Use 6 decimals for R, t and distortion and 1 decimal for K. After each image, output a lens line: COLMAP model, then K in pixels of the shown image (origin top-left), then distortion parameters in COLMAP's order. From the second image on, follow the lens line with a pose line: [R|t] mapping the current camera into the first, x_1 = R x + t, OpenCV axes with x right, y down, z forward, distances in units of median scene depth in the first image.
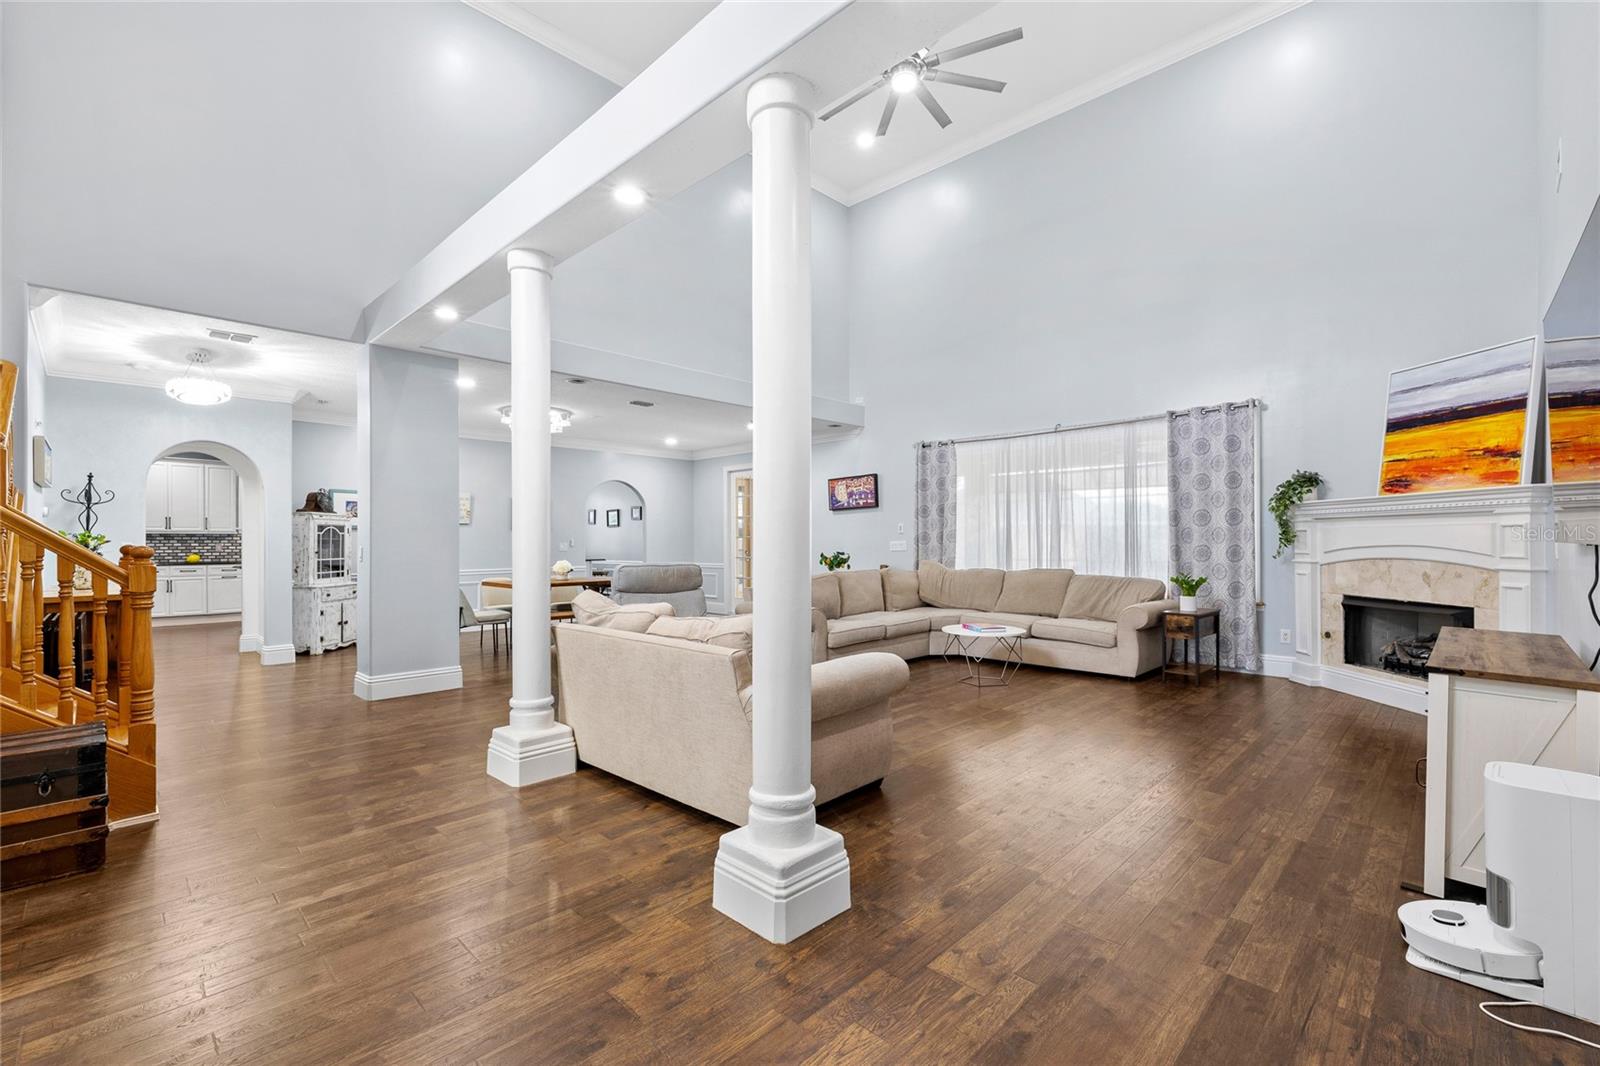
lens RADIAL K [[683.1, 0, 792.2], [0, 683.1, 540.3], [0, 0, 1]] dist [0.001302, 0.000050]
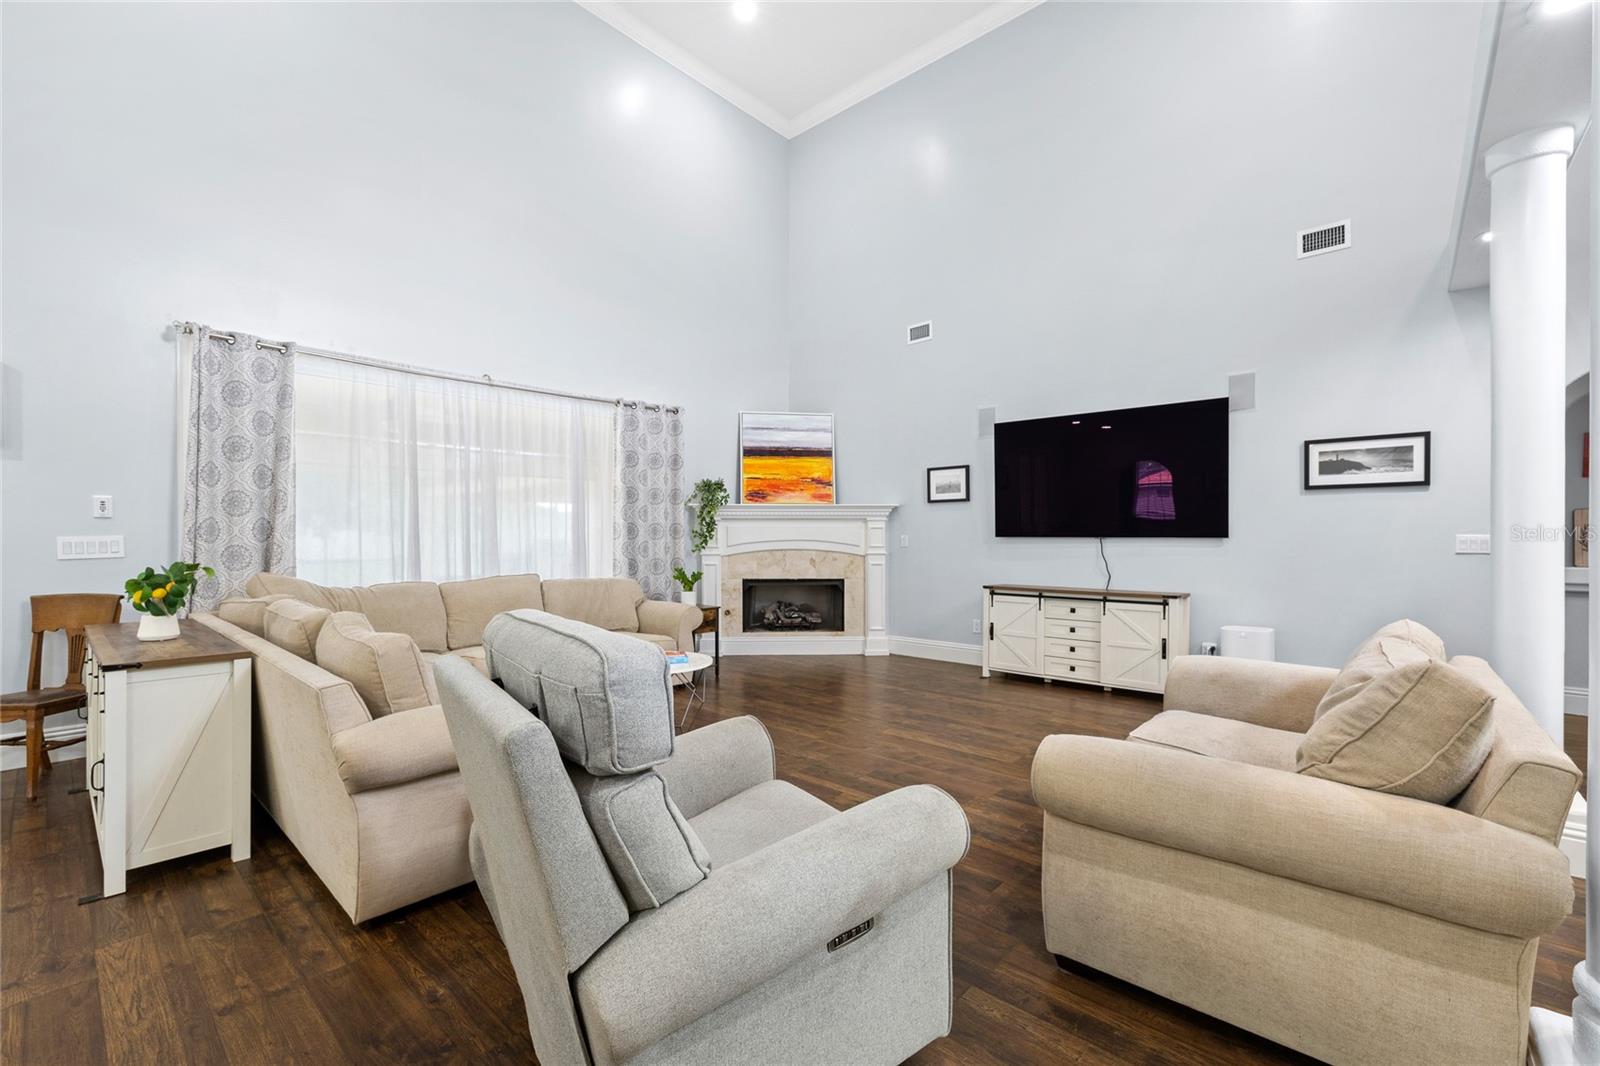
lens RADIAL K [[683.1, 0, 814.4], [0, 683.1, 533.2], [0, 0, 1]] dist [0.001302, 0.000050]
pose [[-0.078349, -0.000680, 0.996926, -0.529044], [-0.004983, 0.999988, 0.000290, -0.007506], [-0.996914, -0.004945, -0.078351, 1.070343]]
